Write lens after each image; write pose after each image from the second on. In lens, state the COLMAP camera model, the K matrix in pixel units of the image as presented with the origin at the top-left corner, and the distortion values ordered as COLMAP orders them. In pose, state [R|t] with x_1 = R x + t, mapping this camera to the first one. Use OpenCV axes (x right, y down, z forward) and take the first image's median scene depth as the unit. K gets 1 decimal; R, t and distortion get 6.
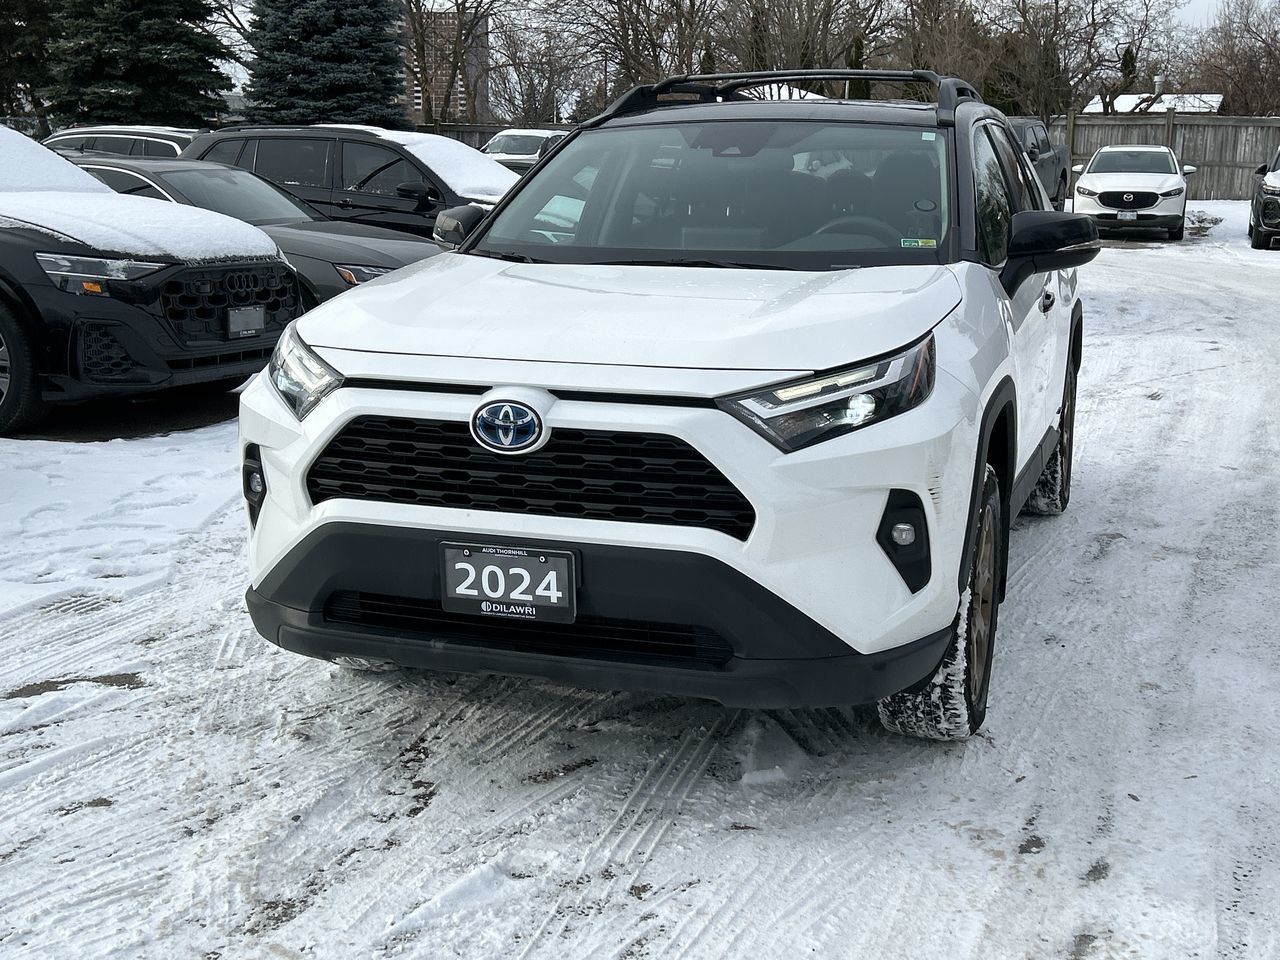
lens RADIAL K [[1544.9, 0, 655.6], [0, 1544.9, 472.7], [0, 0, 1]] dist [0.065712, 0.000000]
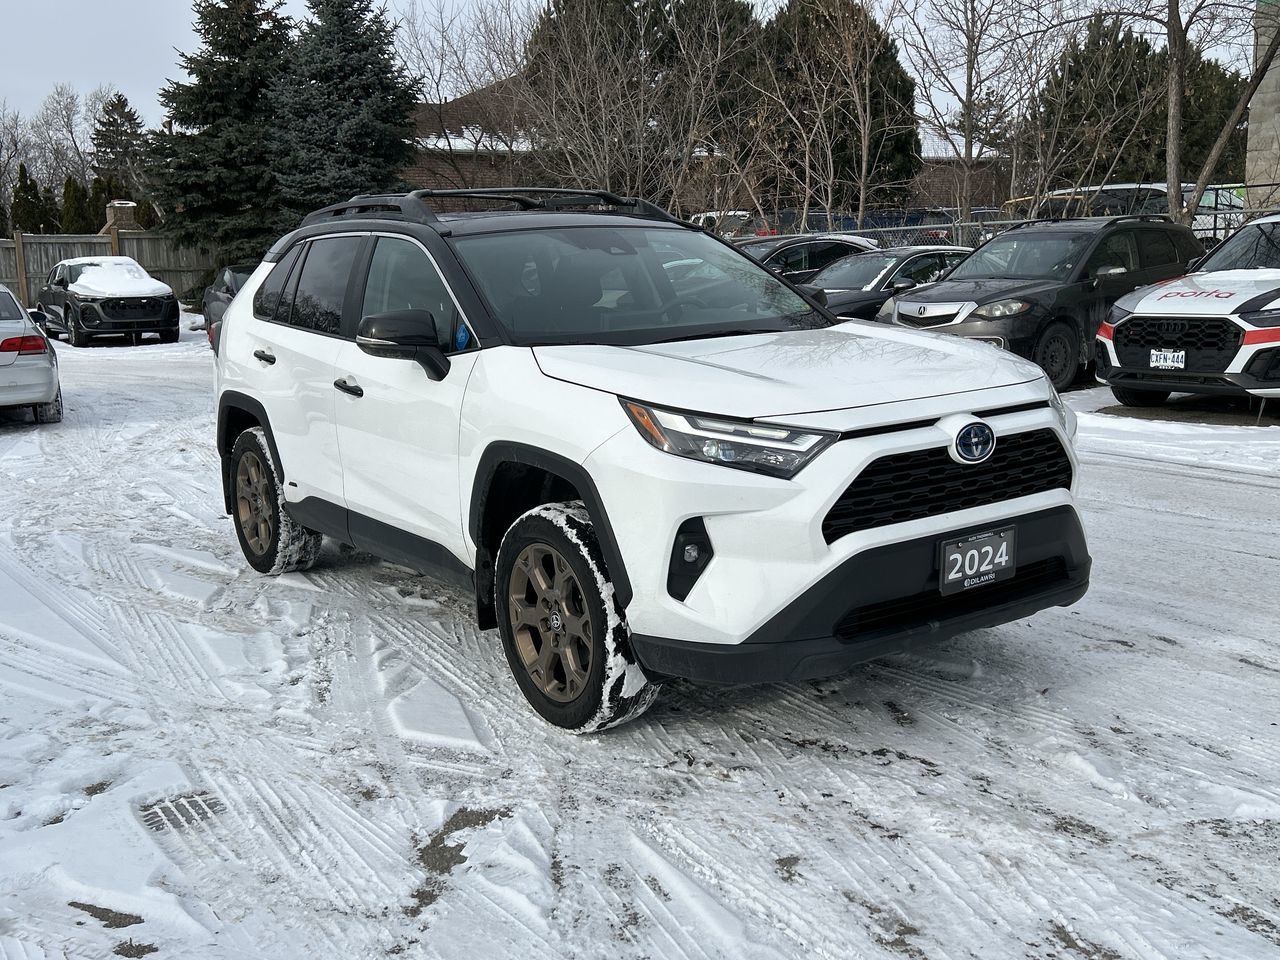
lens RADIAL K [[1268.3, 0, 651.0], [0, 1268.3, 481.2], [0, 0, 1]] dist [0.044956, 0.000000]
pose [[0.581106, -0.172539, 0.795328, -1.108261], [0.202695, 0.977156, 0.063886, -0.121235], [-0.788182, 0.124084, 0.602803, 0.546059]]
